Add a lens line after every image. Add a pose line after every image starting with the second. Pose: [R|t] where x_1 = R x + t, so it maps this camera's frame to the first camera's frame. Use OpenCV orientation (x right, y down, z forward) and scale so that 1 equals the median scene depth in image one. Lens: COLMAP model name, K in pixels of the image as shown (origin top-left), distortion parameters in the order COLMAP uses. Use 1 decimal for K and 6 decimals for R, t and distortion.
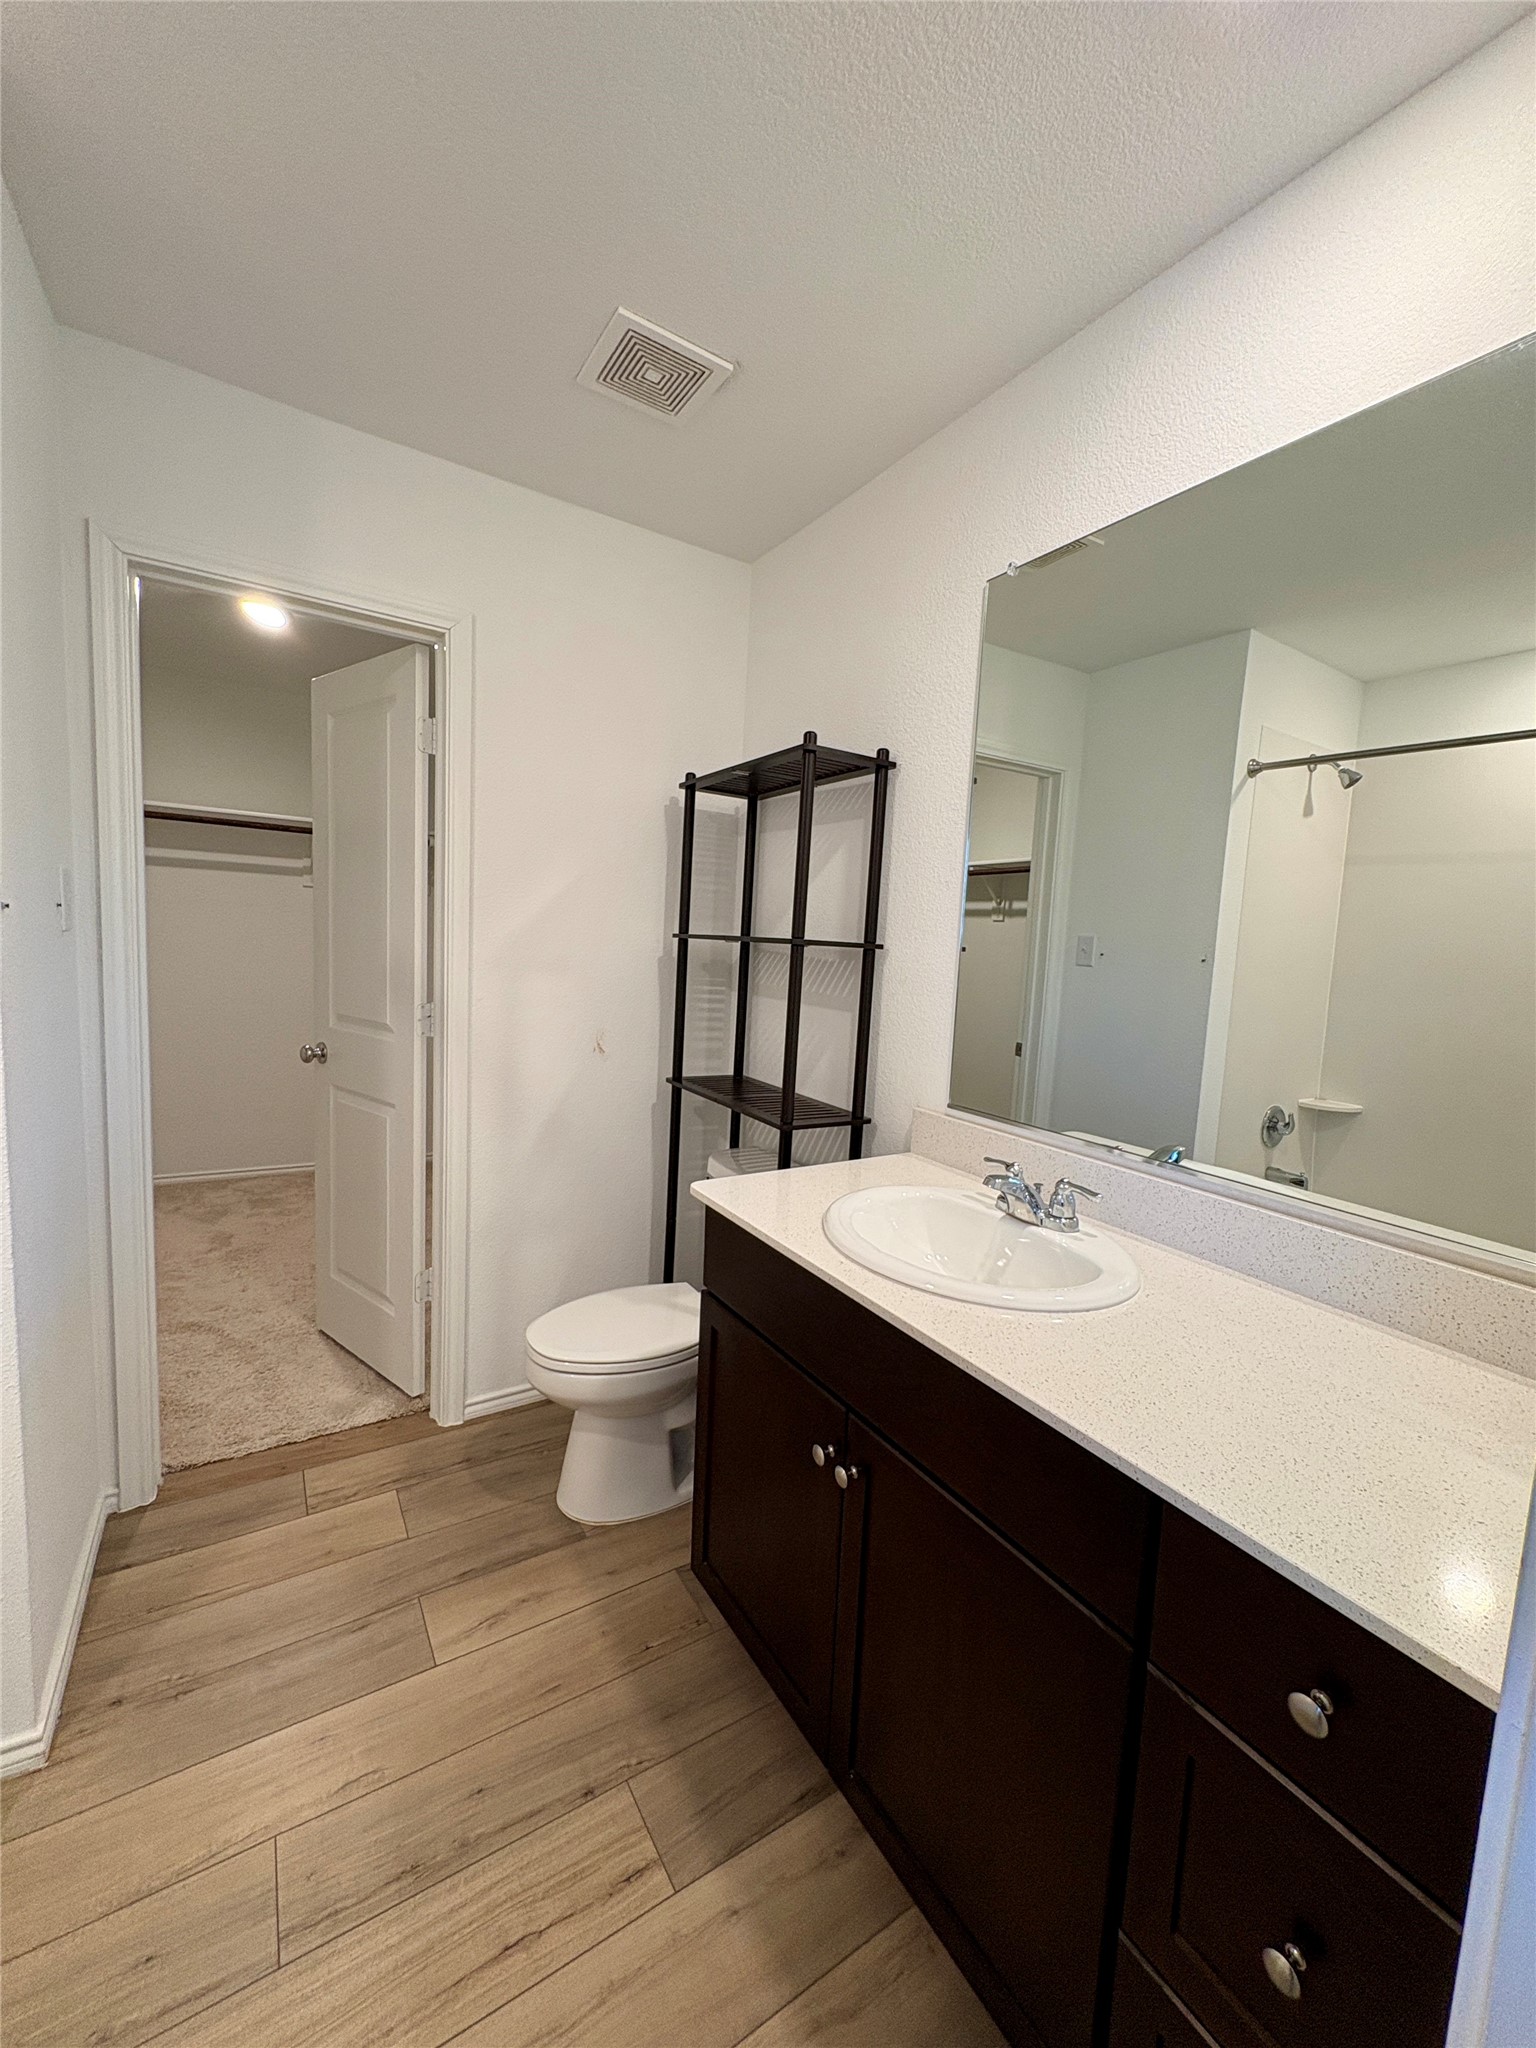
lens RADIAL K [[816.9, 0, 776.9], [0, 816.9, 1022.3], [0, 0, 1]] dist [0.002756, -0.000475]
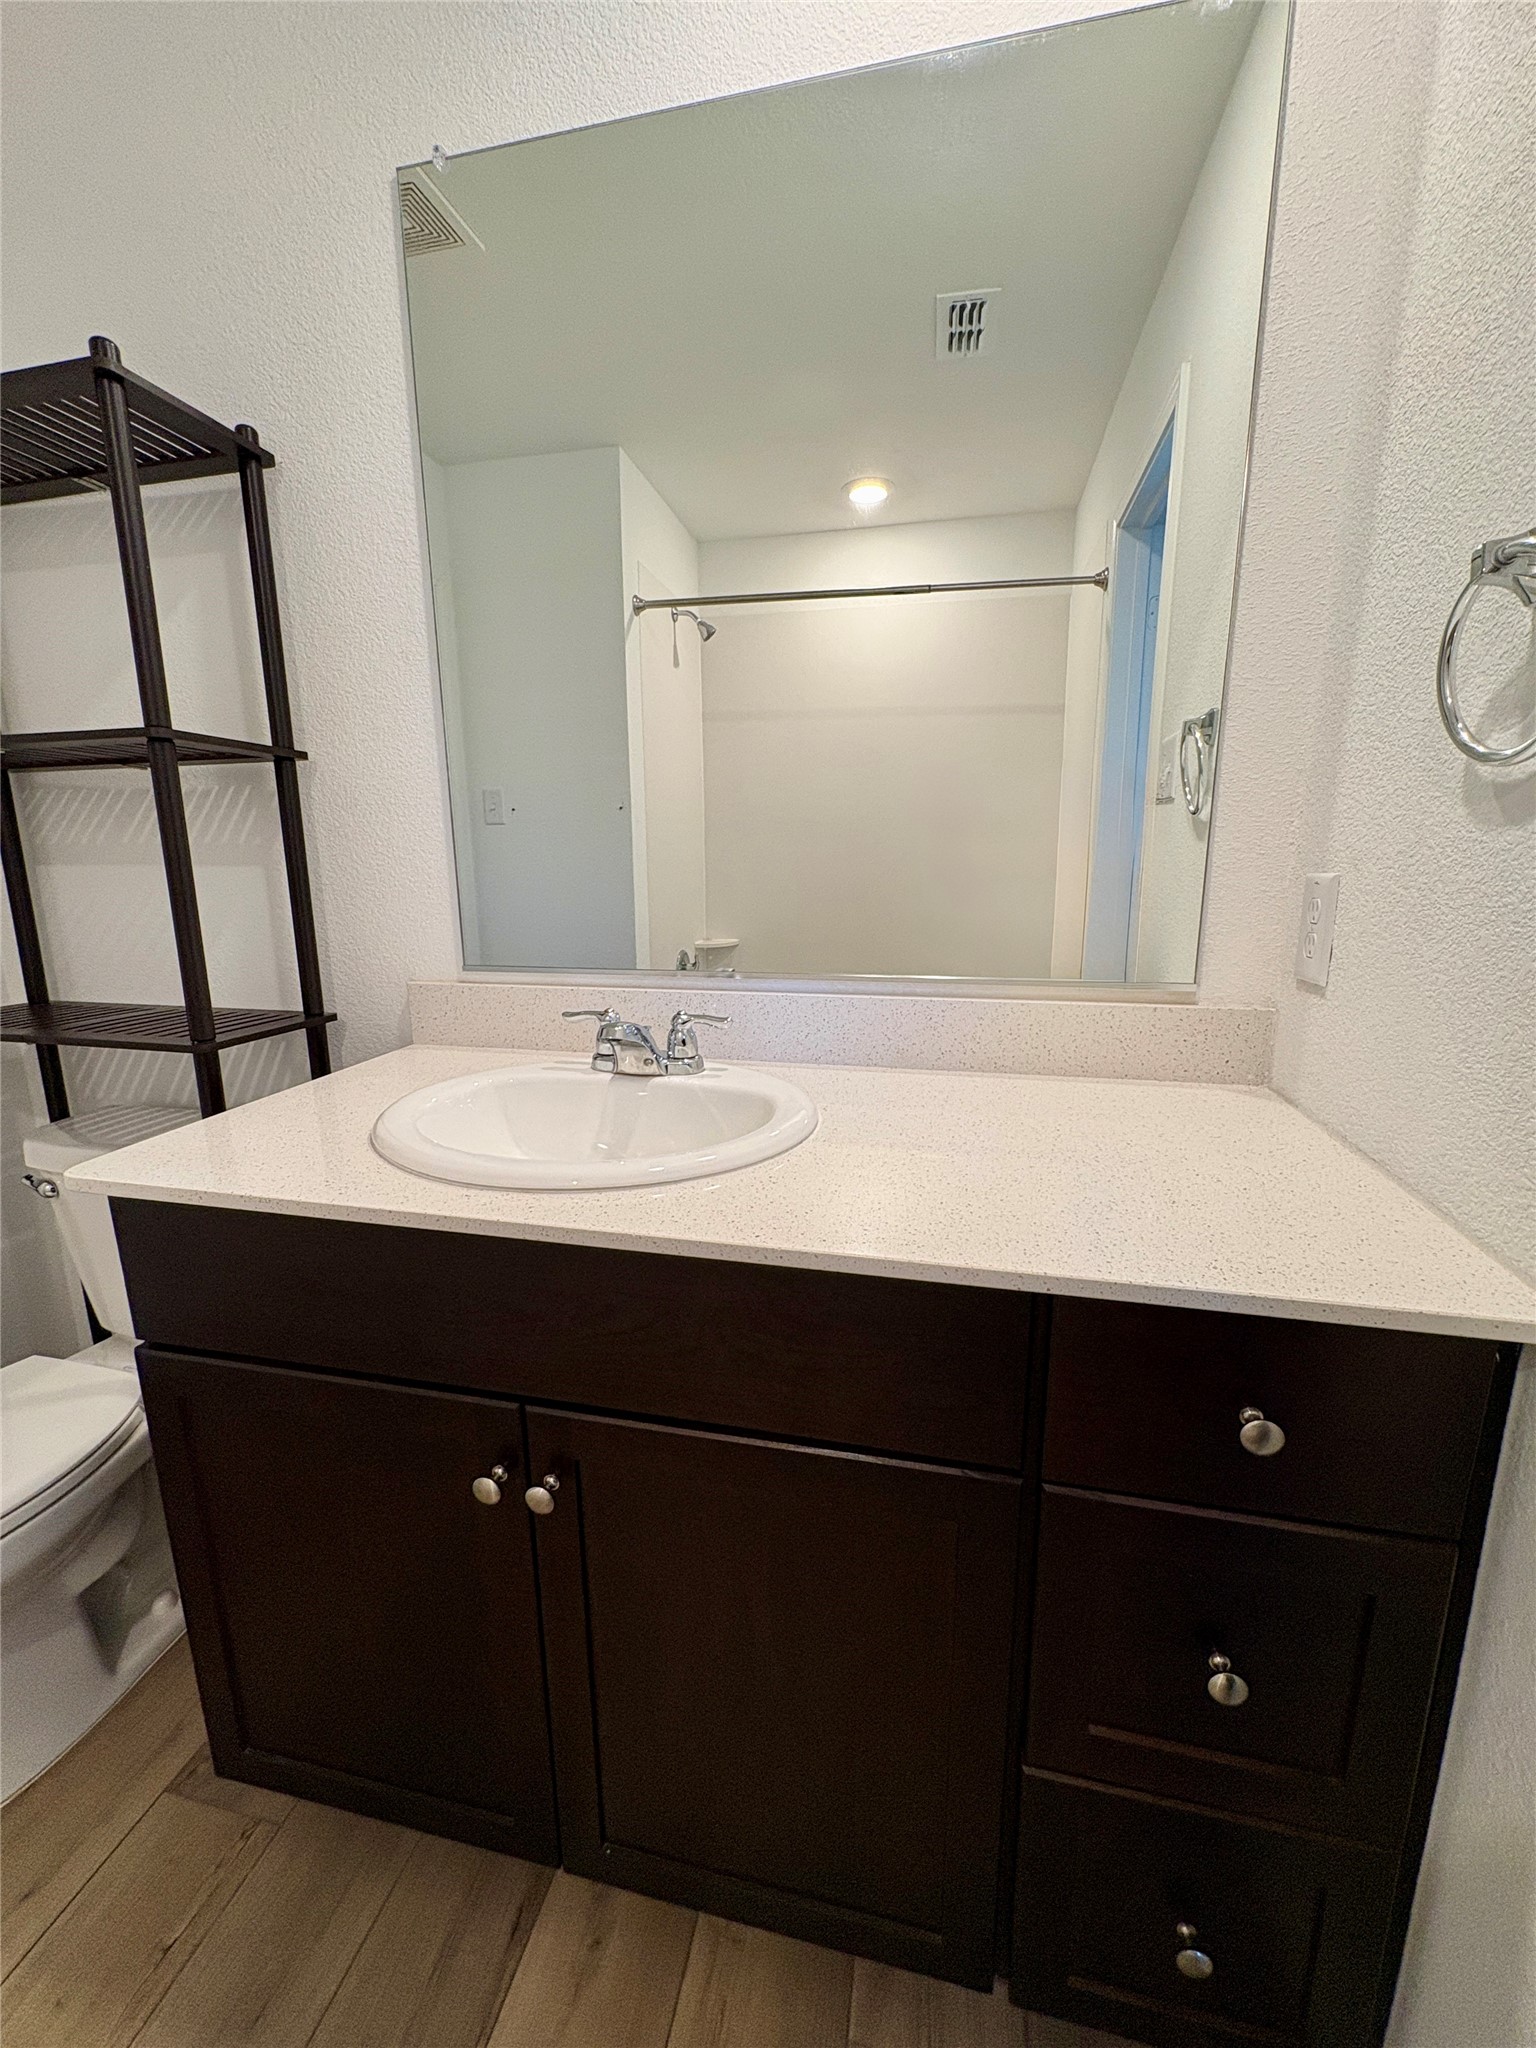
lens RADIAL K [[816.9, 0, 776.5], [0, 816.9, 1018.3], [0, 0, 1]] dist [0.002756, -0.000475]
pose [[0.709411, -0.196981, 0.676709, -0.095905], [0.116466, 0.979713, 0.163086, 0.055366], [-0.695105, -0.036882, 0.717961, 0.251558]]
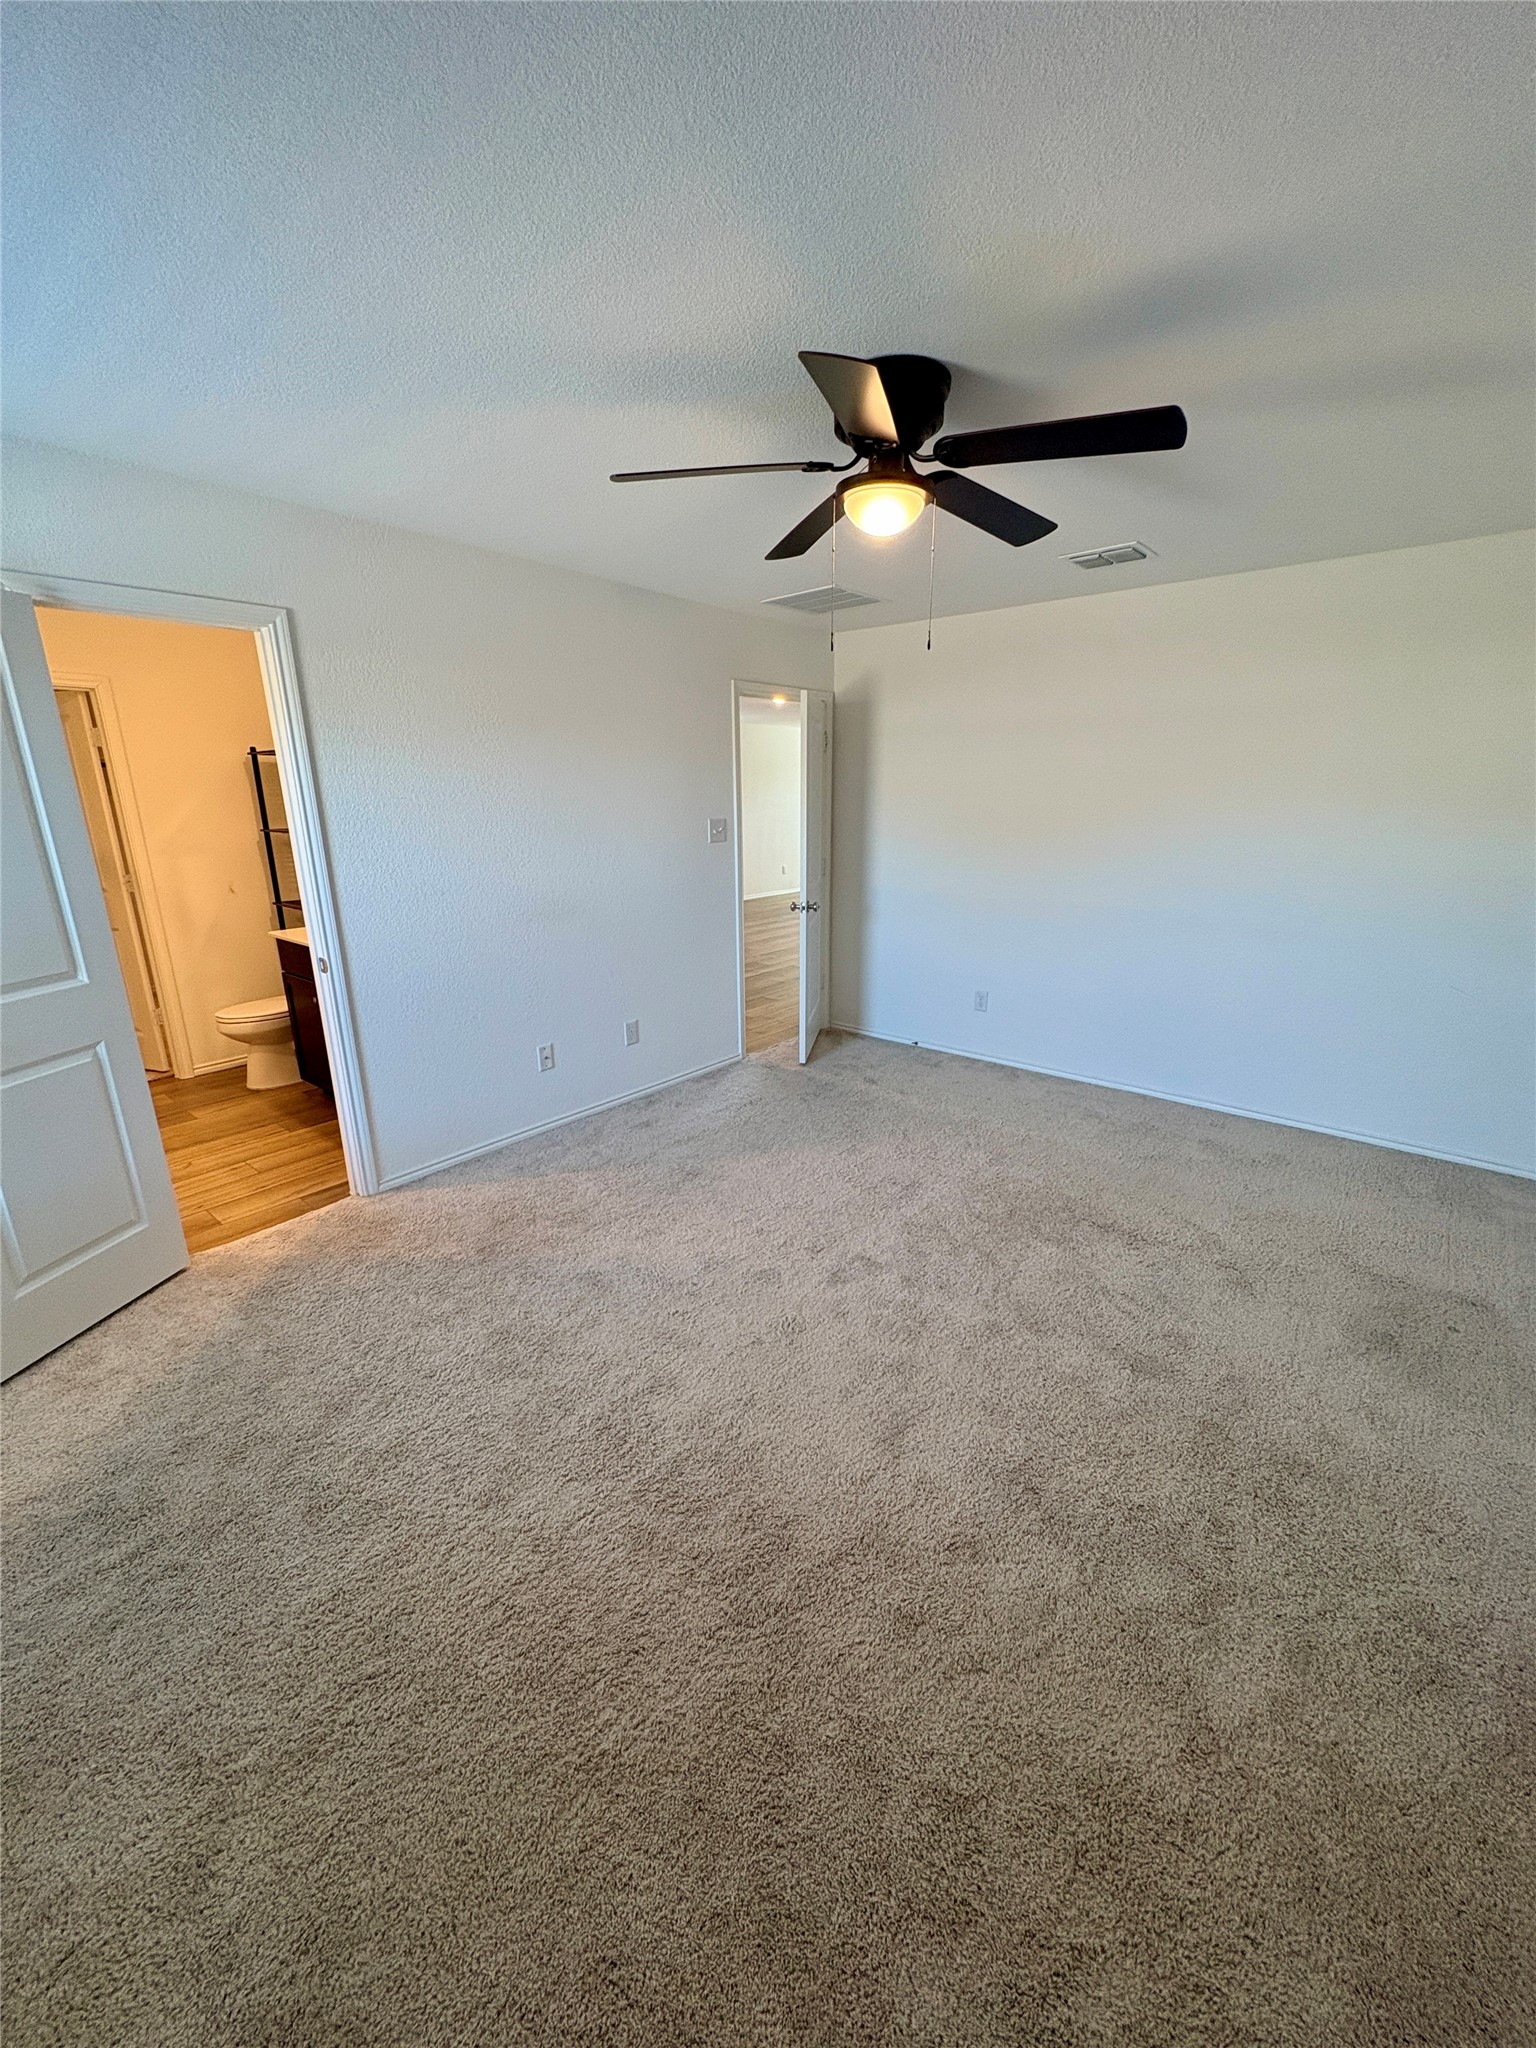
lens RADIAL K [[816.9, 0, 770.0], [0, 816.9, 1026.9], [0, 0, 1]] dist [0.002756, -0.000475]
pose [[0.950543, -0.135242, 0.279604, 0.550140], [0.078039, 0.975338, 0.206459, 0.058377], [-0.300630, -0.174428, 0.937655, -1.695358]]
